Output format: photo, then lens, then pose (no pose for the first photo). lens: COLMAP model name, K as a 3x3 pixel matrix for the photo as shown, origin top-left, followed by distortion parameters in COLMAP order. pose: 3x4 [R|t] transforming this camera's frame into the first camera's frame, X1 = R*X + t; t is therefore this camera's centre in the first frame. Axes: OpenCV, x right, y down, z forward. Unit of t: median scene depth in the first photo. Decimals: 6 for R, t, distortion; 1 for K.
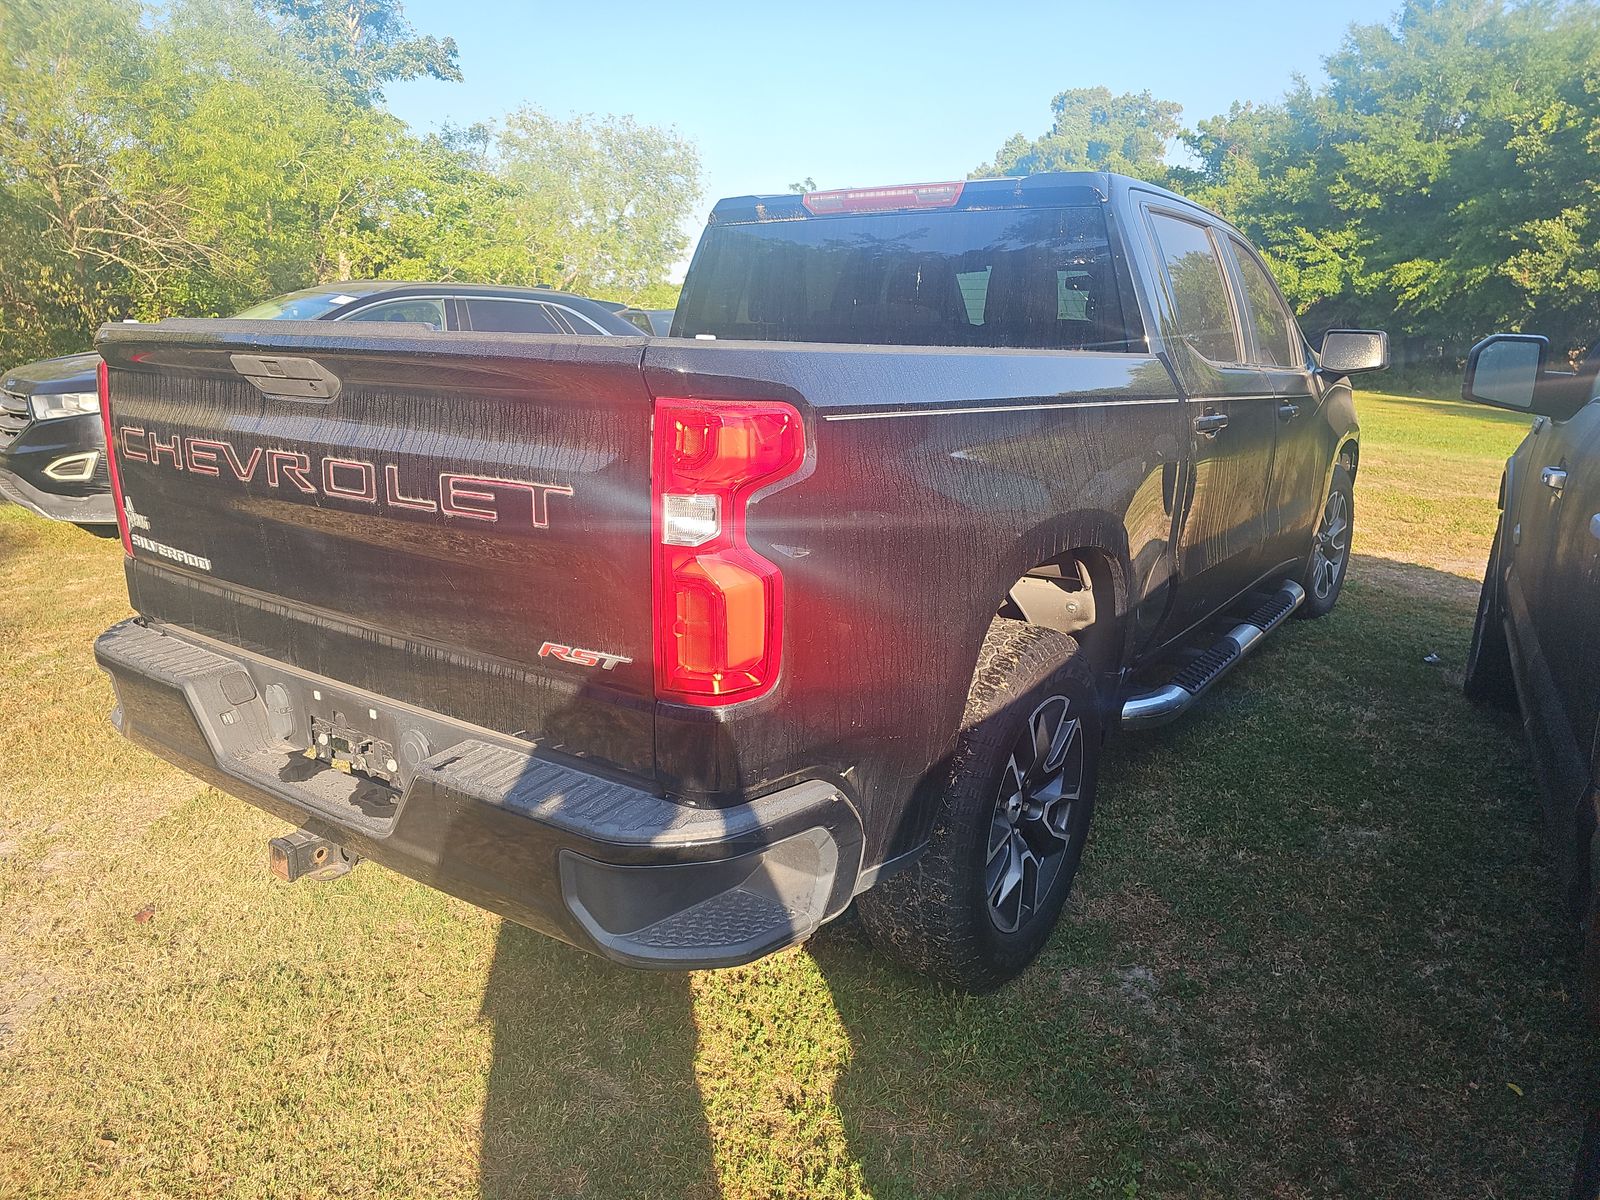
lens RADIAL K [[1097.0, 0, 803.4], [0, 1097.0, 583.6], [0, 0, 1]] dist [0.055857, -0.044669]
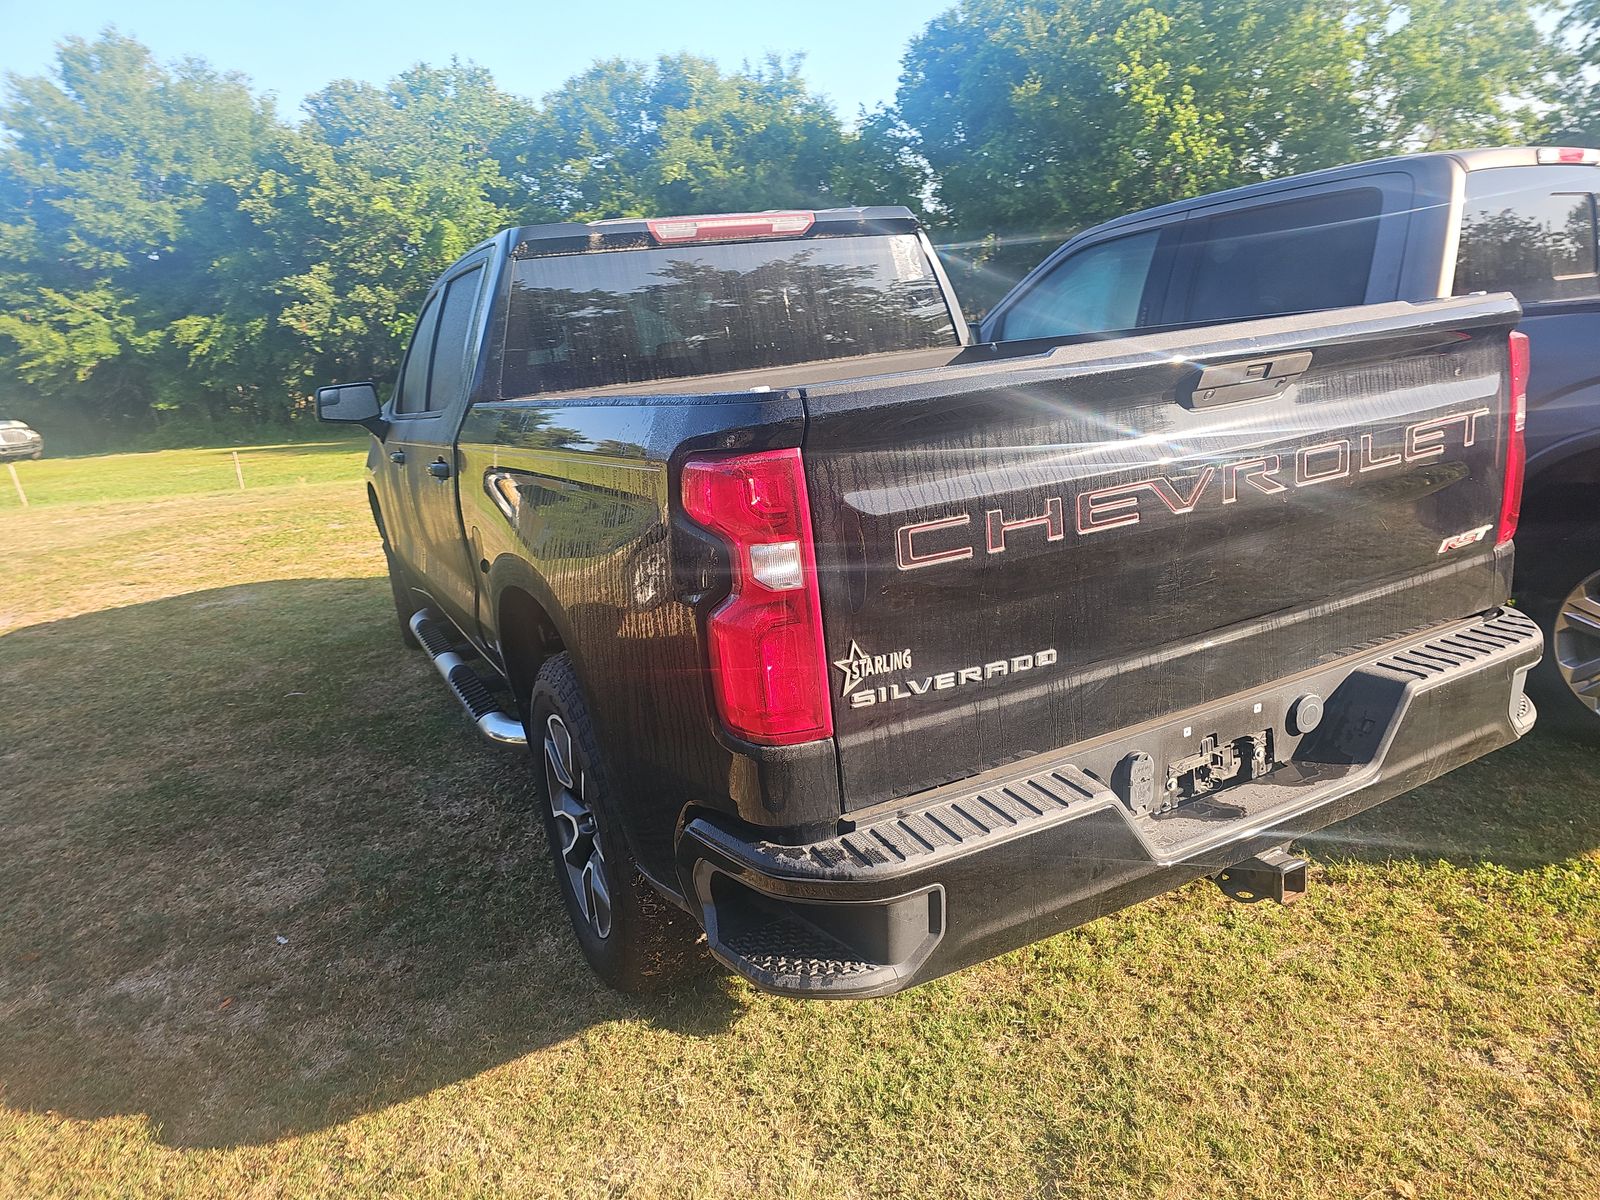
lens RADIAL K [[1097.0, 0, 803.4], [0, 1097.0, 583.6], [0, 0, 1]] dist [0.055857, -0.044669]
pose [[0.452596, -0.262717, 0.852137, -0.122682], [0.305919, 0.943365, 0.128360, -0.021394], [-0.837598, 0.202589, 0.507333, 0.071002]]
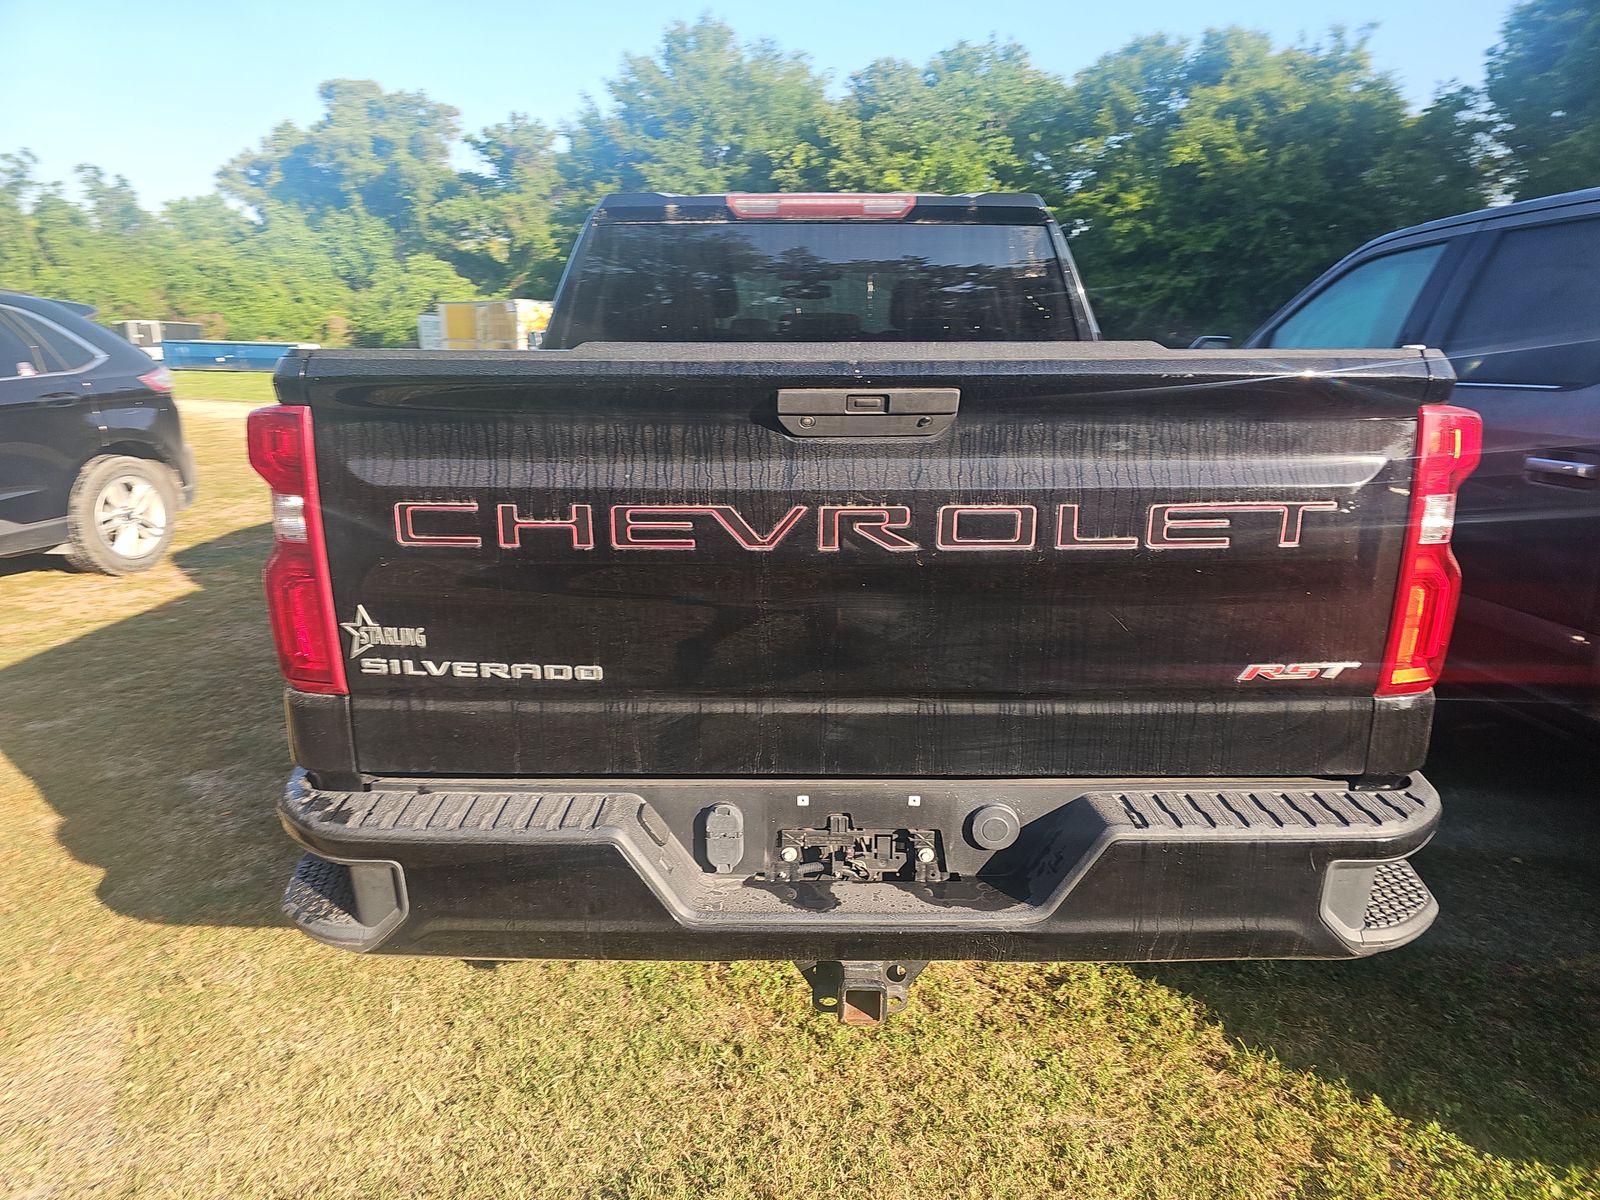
lens RADIAL K [[1097.6, 0, 790.5], [0, 1097.6, 601.2], [0, 0, 1]] dist [0.058179, -0.056440]
pose [[0.812320, -0.150041, 0.563582, -0.080726], [0.143096, 0.988078, 0.056801, -0.008539], [-0.565385, 0.034505, 0.824105, 0.030345]]
